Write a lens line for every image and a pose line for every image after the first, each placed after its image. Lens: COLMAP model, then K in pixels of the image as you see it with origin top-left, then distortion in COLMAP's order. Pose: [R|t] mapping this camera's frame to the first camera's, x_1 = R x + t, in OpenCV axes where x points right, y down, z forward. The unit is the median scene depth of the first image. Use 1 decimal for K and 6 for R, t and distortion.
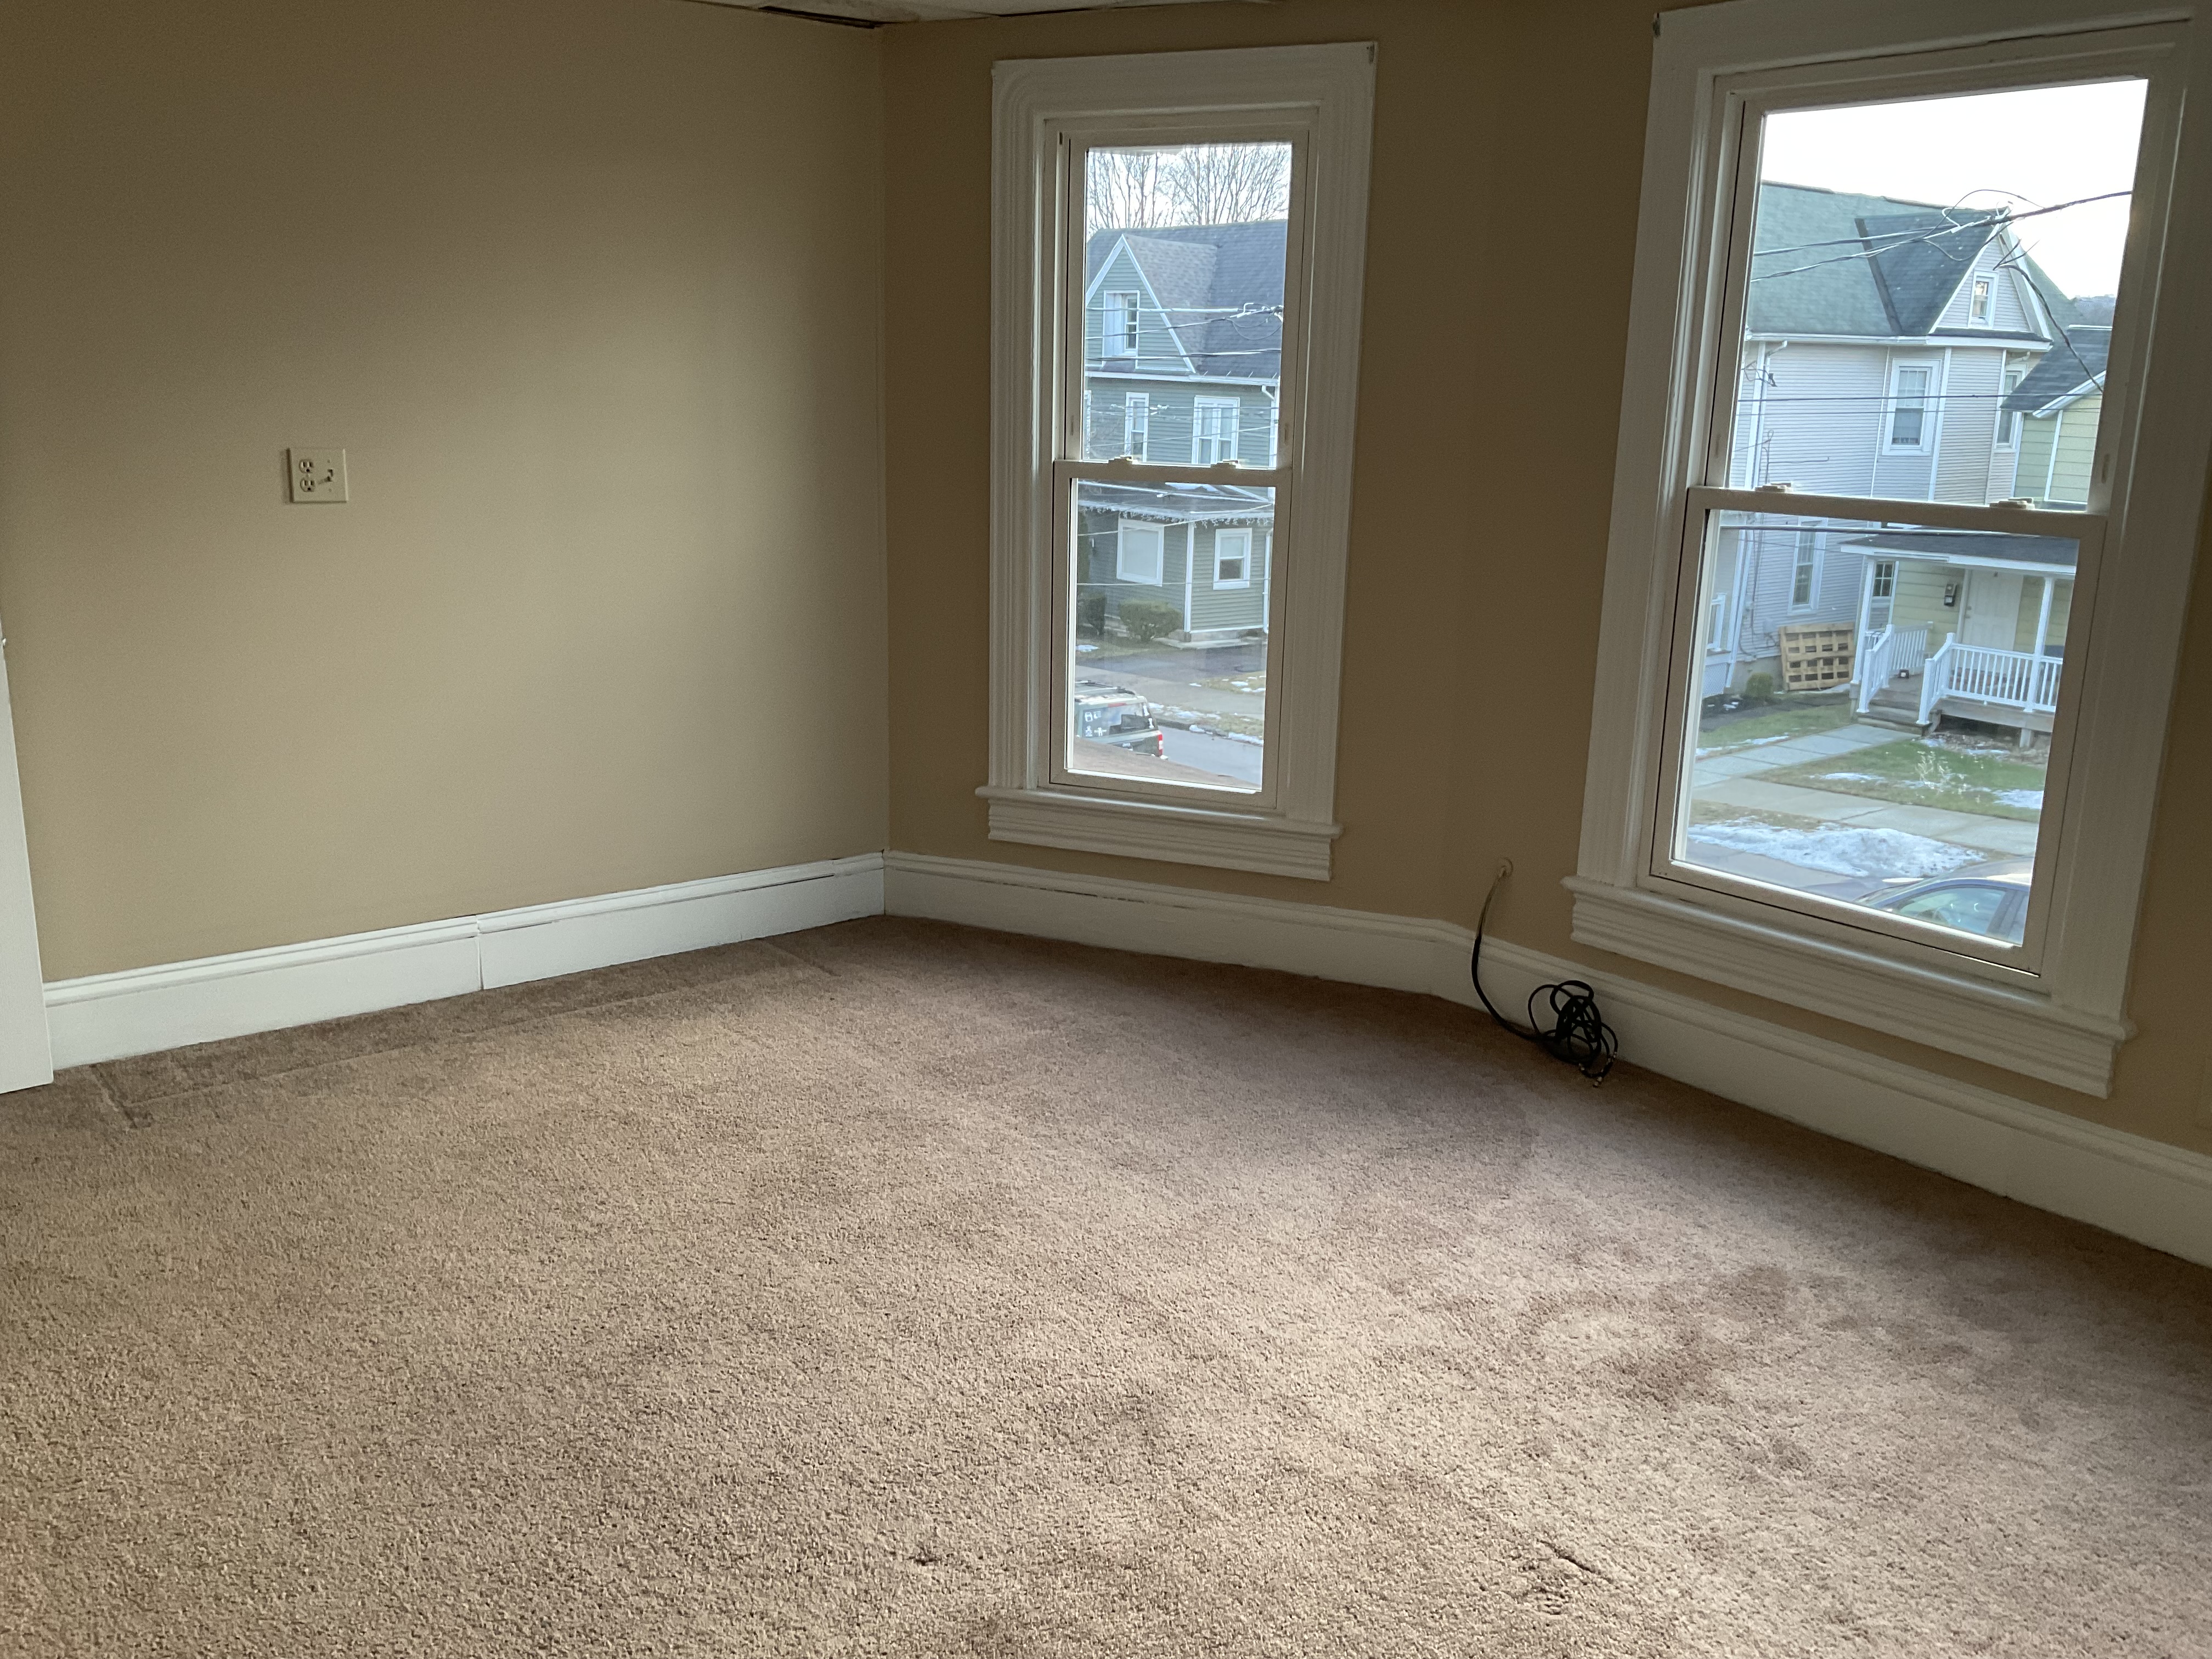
lens RADIAL K [[1807.8, 0, 1106.0], [0, 1807.8, 829.5], [0, 0, 1]] dist [0.002001, -0.004551]
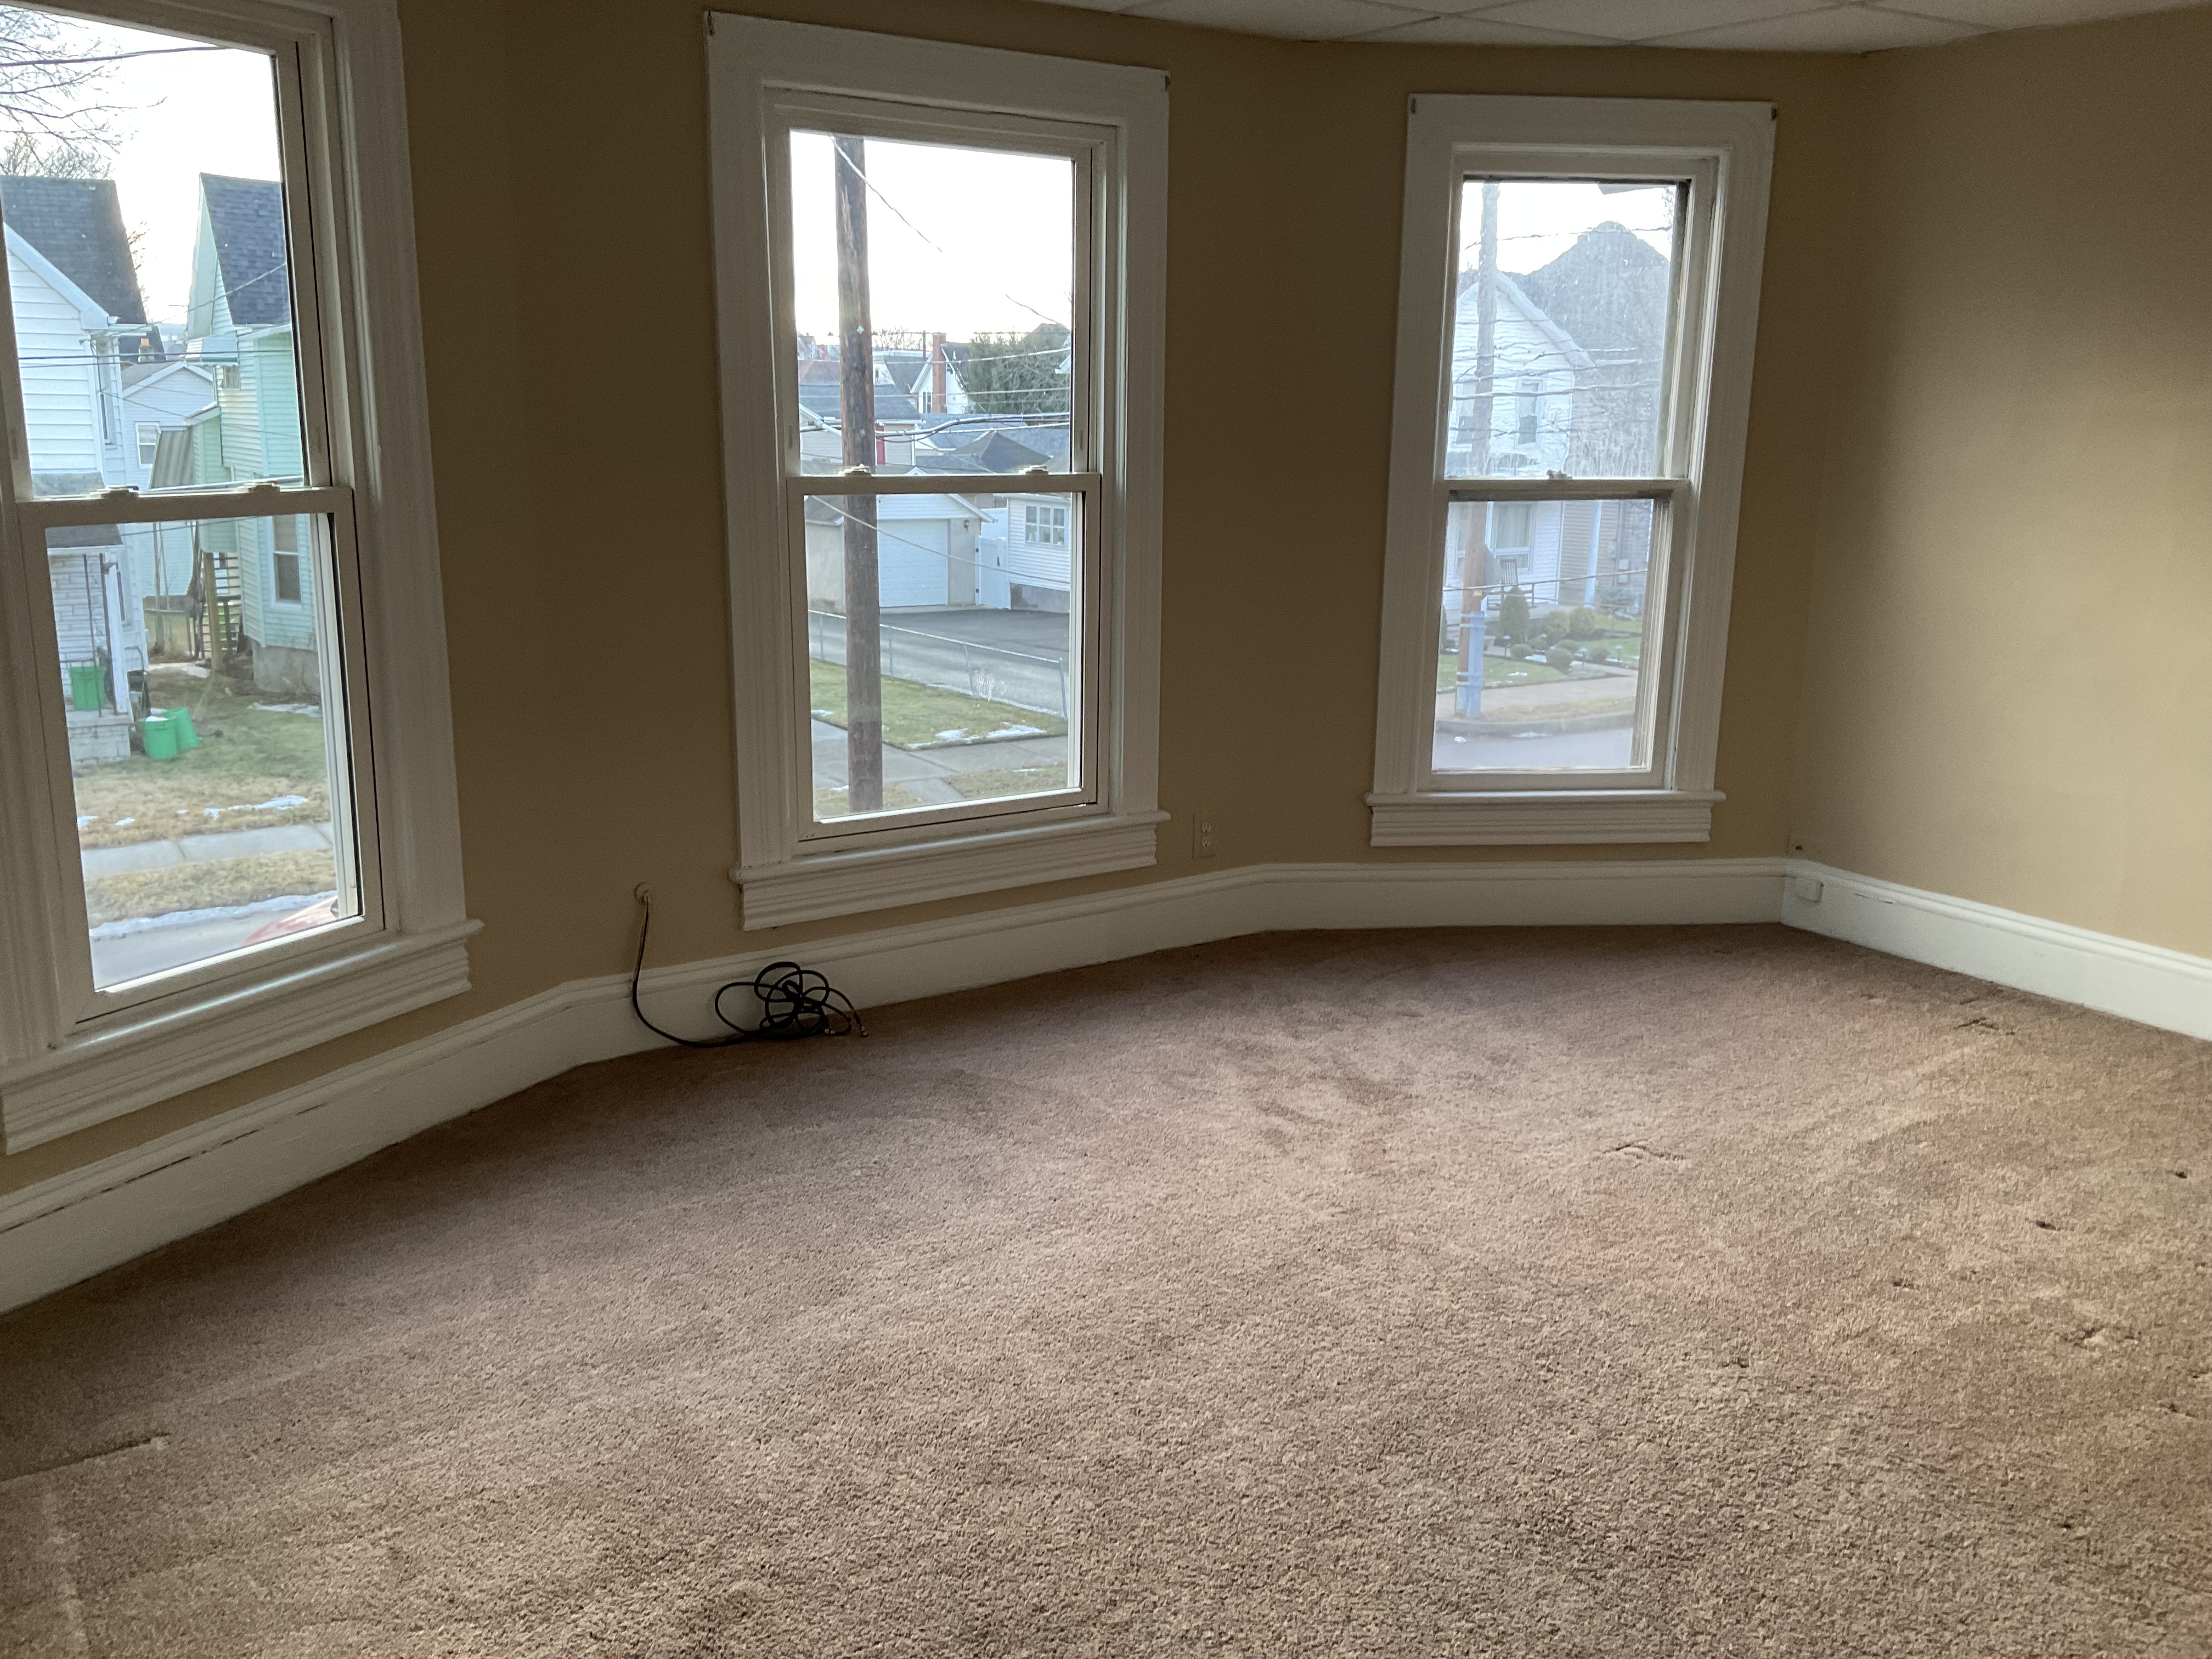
lens RADIAL K [[1900.3, 0, 1106.0], [0, 1900.3, 829.5], [0, 0, 1]] dist [0.001887, -0.001081]
pose [[0.062189, -0.246597, 0.967121, -0.770073], [0.228825, 0.946708, 0.226678, -0.194173], [-0.971479, 0.207204, 0.115303, 0.709396]]
